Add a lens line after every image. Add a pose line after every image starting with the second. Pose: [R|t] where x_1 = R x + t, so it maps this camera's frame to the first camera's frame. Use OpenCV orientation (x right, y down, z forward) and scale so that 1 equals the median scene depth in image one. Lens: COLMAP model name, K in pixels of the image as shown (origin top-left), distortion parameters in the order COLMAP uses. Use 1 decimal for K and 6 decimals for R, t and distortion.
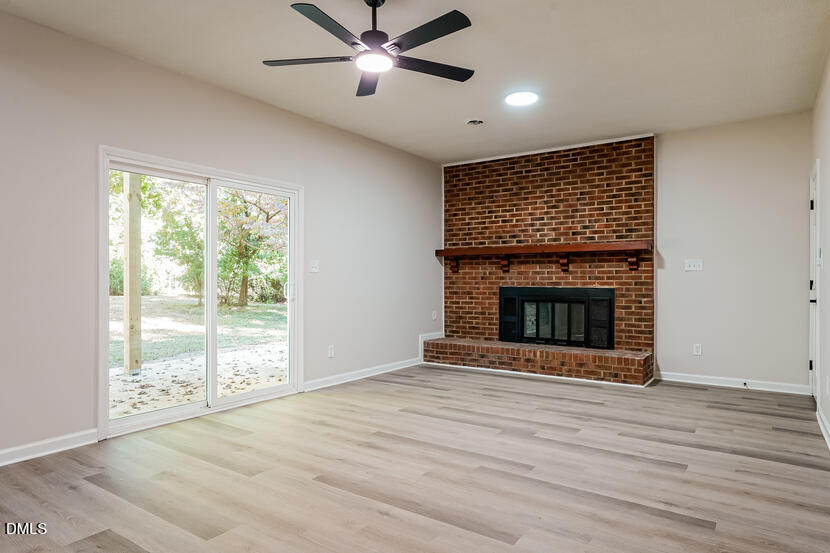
lens RADIAL K [[502.4, 0, 415.3], [0, 502.4, 274.7], [0, 0, 1]] dist [-0.010130, 0.004114]
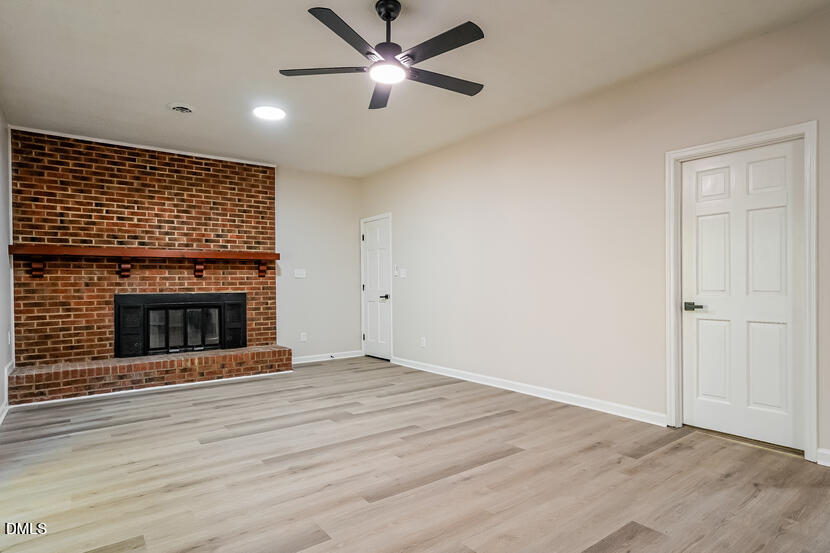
lens RADIAL K [[457.8, 0, 415.6], [0, 457.8, 282.3], [0, 0, 1]] dist [-0.027117, 0.006589]
pose [[0.313475, -0.000194, 0.949597, -0.460953], [-0.001447, 0.999999, 0.000682, 0.002288], [-0.949595, -0.001588, 0.313474, 0.315195]]
